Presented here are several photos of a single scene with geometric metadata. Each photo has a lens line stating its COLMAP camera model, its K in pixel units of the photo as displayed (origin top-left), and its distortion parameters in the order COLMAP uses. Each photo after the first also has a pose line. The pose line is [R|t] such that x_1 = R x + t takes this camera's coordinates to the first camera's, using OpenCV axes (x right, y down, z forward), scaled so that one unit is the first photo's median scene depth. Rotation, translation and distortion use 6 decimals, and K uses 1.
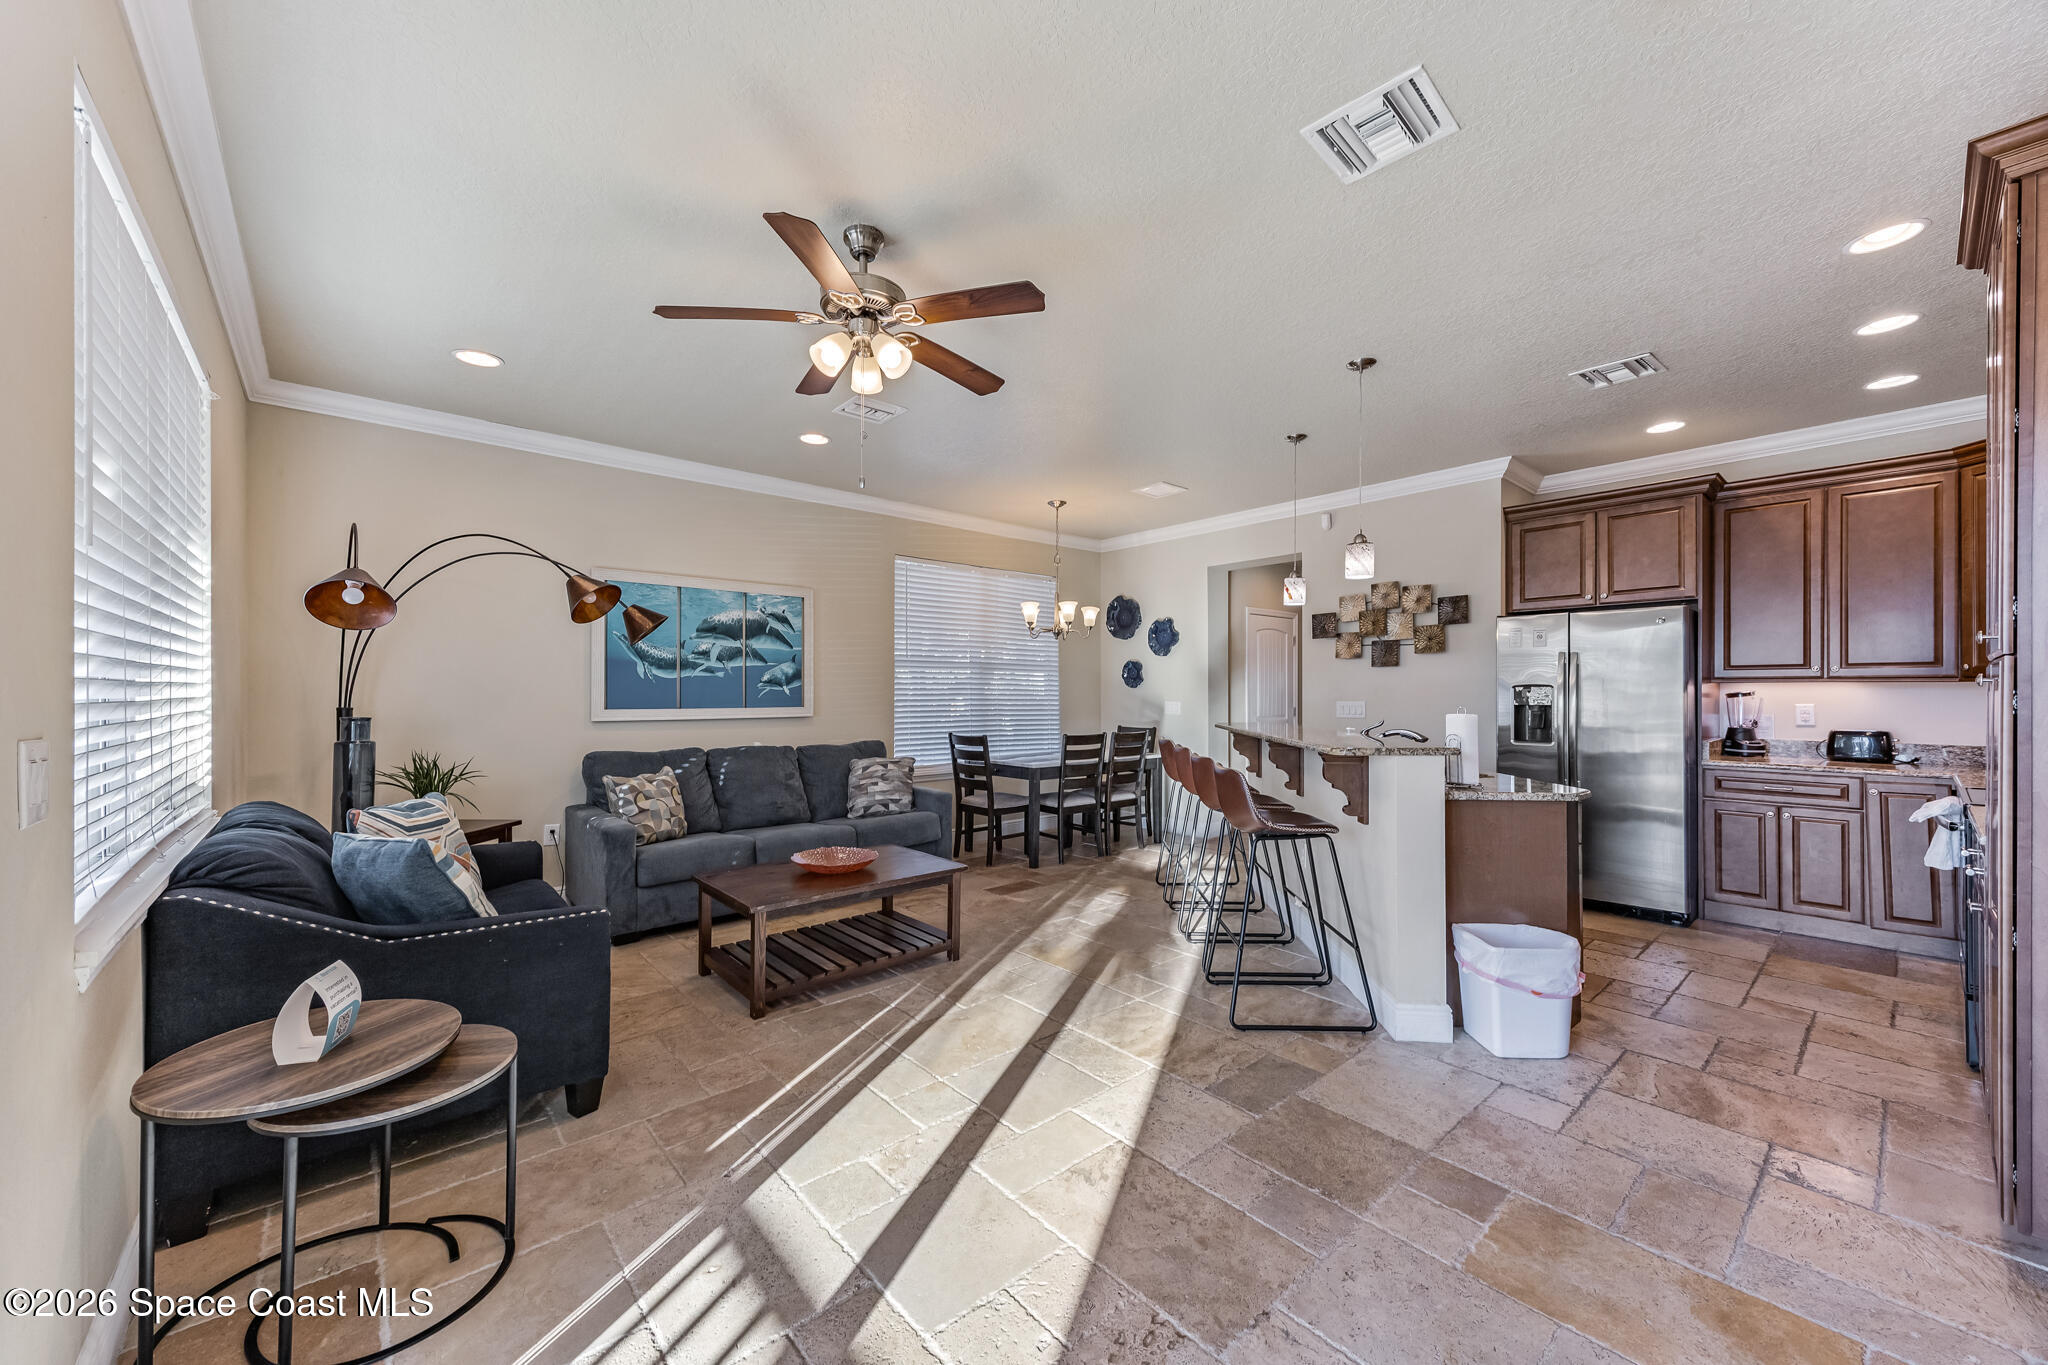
lens RADIAL K [[770.1, 0, 1024.0], [0, 770.1, 682.5], [0, 0, 1]] dist [0.012964, -0.000168]
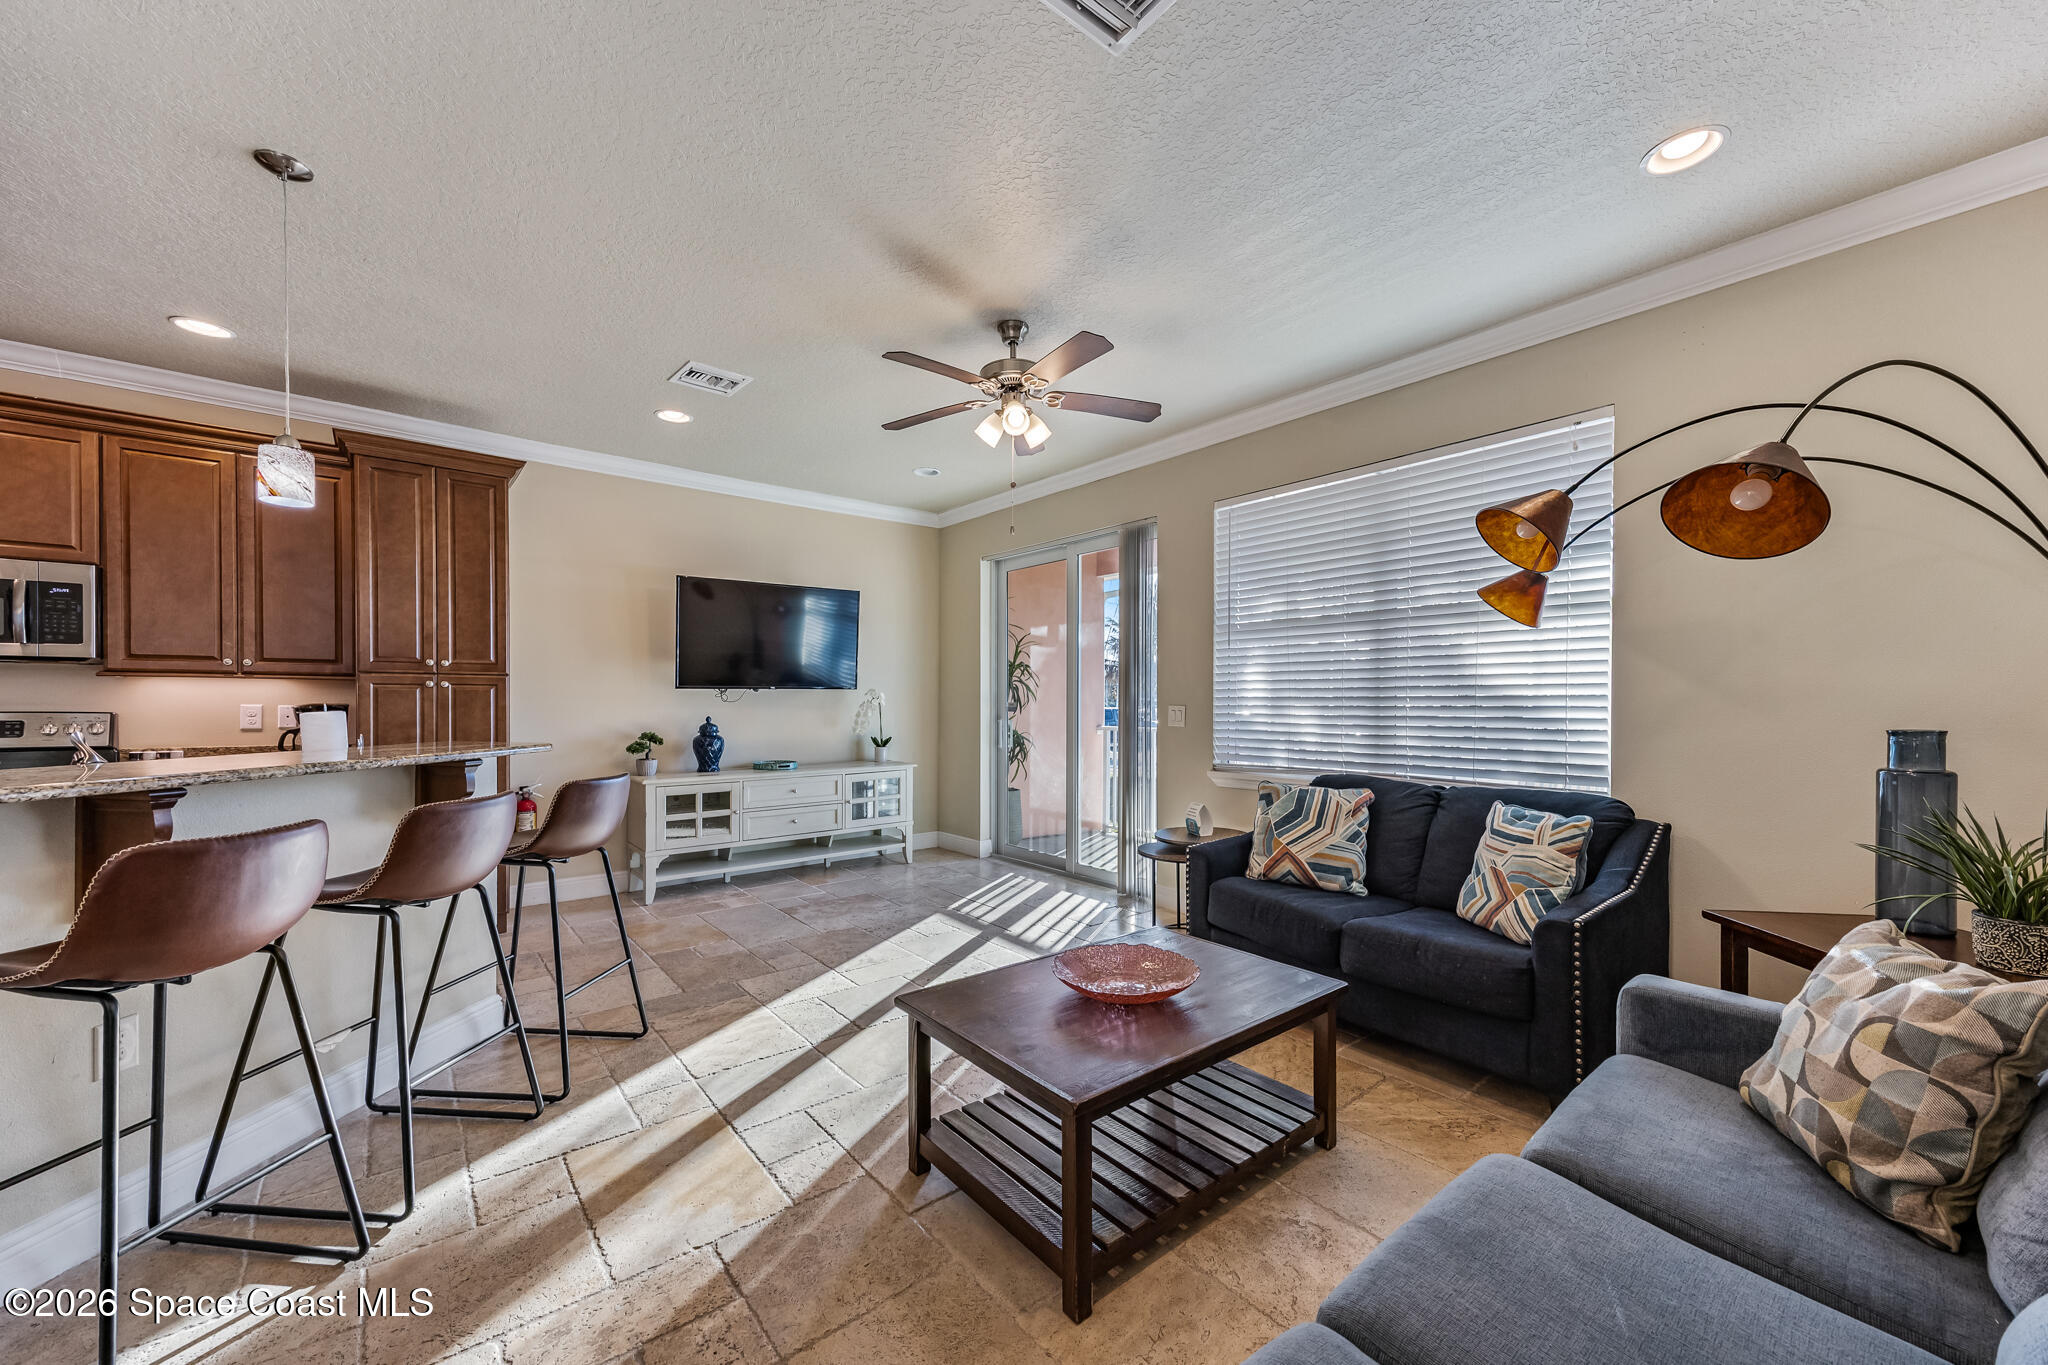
lens RADIAL K [[770.1, 0, 1024.0], [0, 770.1, 682.5], [0, 0, 1]] dist [0.012964, -0.000168]
pose [[-0.999804, -0.002622, 0.019602, -0.119087], [-0.003398, 0.999207, -0.039664, 0.023375], [-0.019483, -0.039723, -0.999021, 1.058051]]
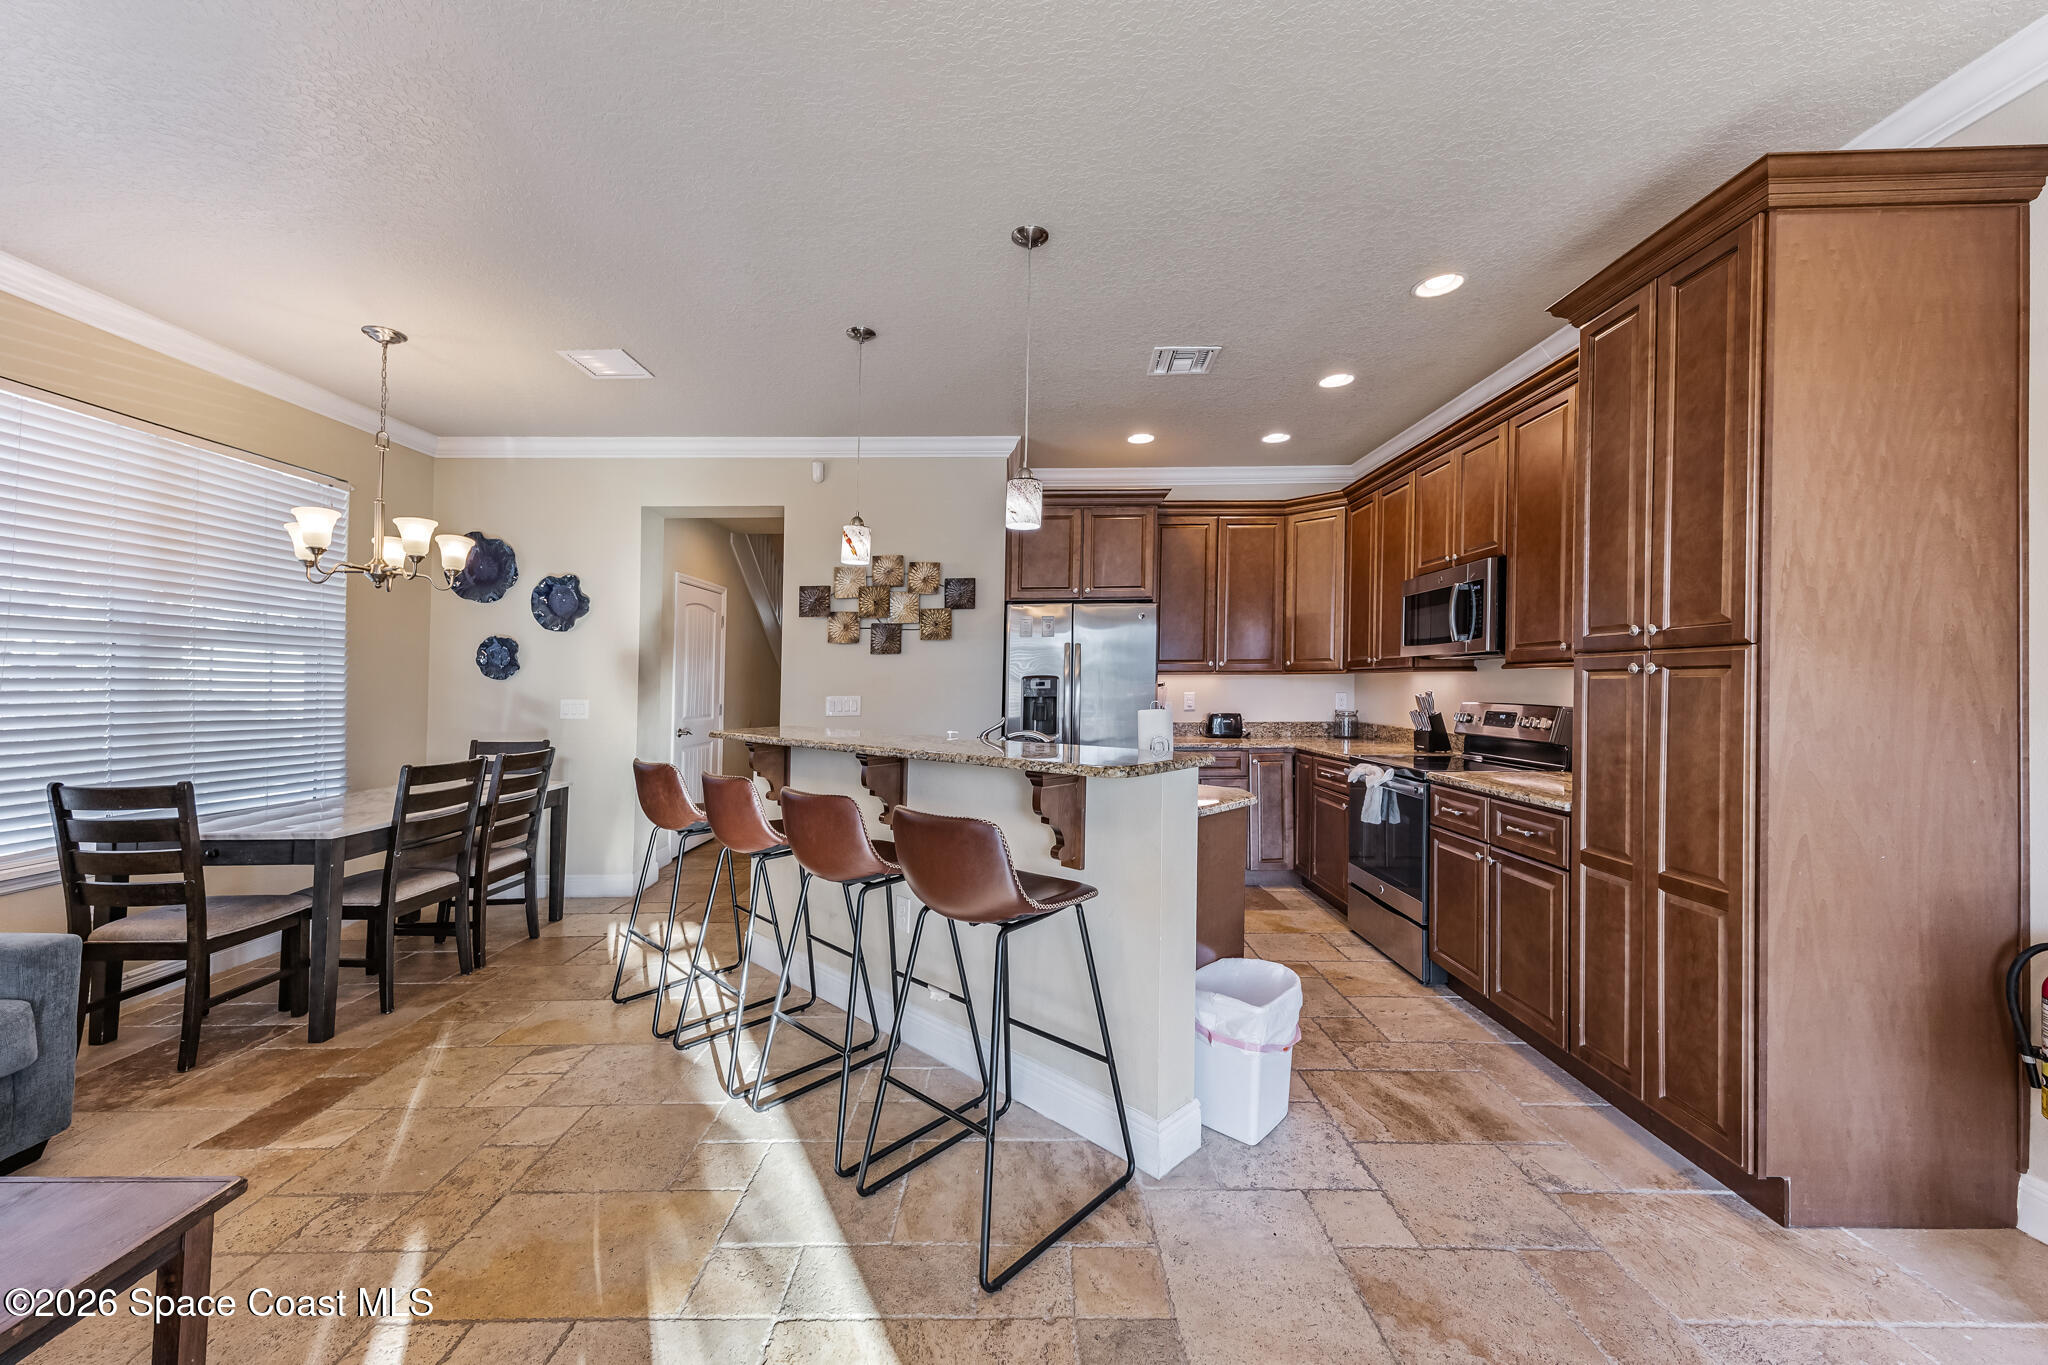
lens RADIAL K [[773.7, 0, 1017.1], [0, 773.7, 664.4], [0, 0, 1]] dist [0.013281, -0.000218]
pose [[0.662339, 0.016318, 0.749027, -0.074223], [-0.004950, 0.999836, -0.017406, 0.004703], [-0.749188, 0.007821, 0.662311, 0.330405]]
